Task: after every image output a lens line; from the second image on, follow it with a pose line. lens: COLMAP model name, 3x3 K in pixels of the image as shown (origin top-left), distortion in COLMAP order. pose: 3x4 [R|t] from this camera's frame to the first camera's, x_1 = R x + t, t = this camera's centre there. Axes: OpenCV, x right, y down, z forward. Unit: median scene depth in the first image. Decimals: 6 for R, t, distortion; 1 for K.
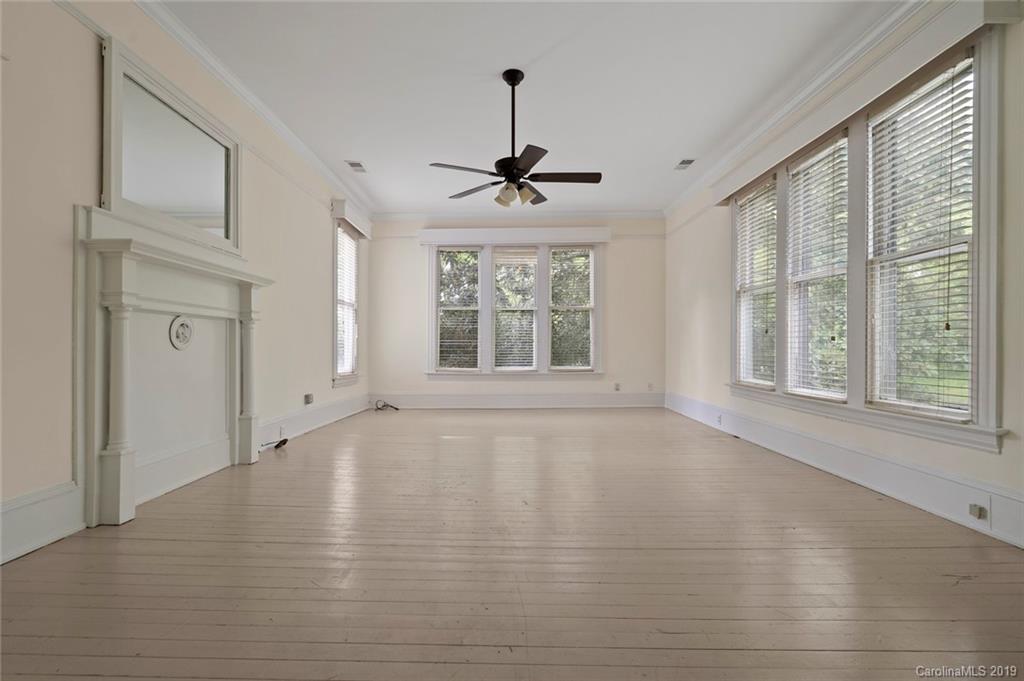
lens RADIAL K [[468.0, 0, 508.2], [0, 468.0, 344.9], [0, 0, 1]] dist [-0.007271, 0.004490]
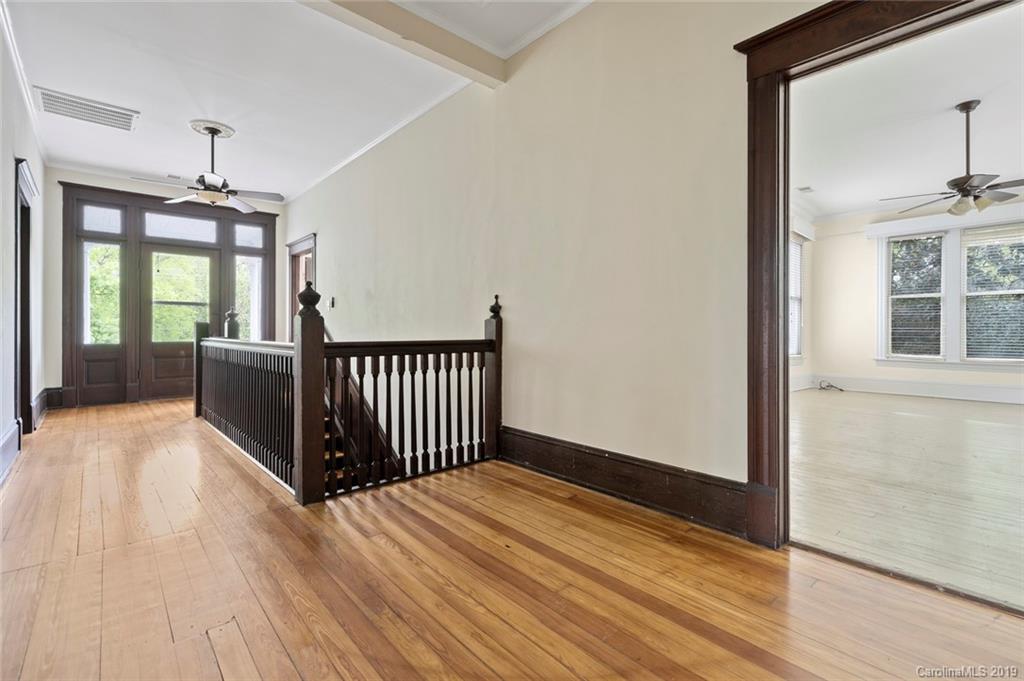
lens RADIAL K [[468.0, 0, 515.1], [0, 468.0, 330.0], [0, 0, 1]] dist [-0.007271, 0.004490]
pose [[0.676204, 0.000448, -0.736714, 0.051694], [-0.002327, 0.999996, -0.001528, -0.001565], [0.736711, 0.002747, 0.676203, -0.310148]]
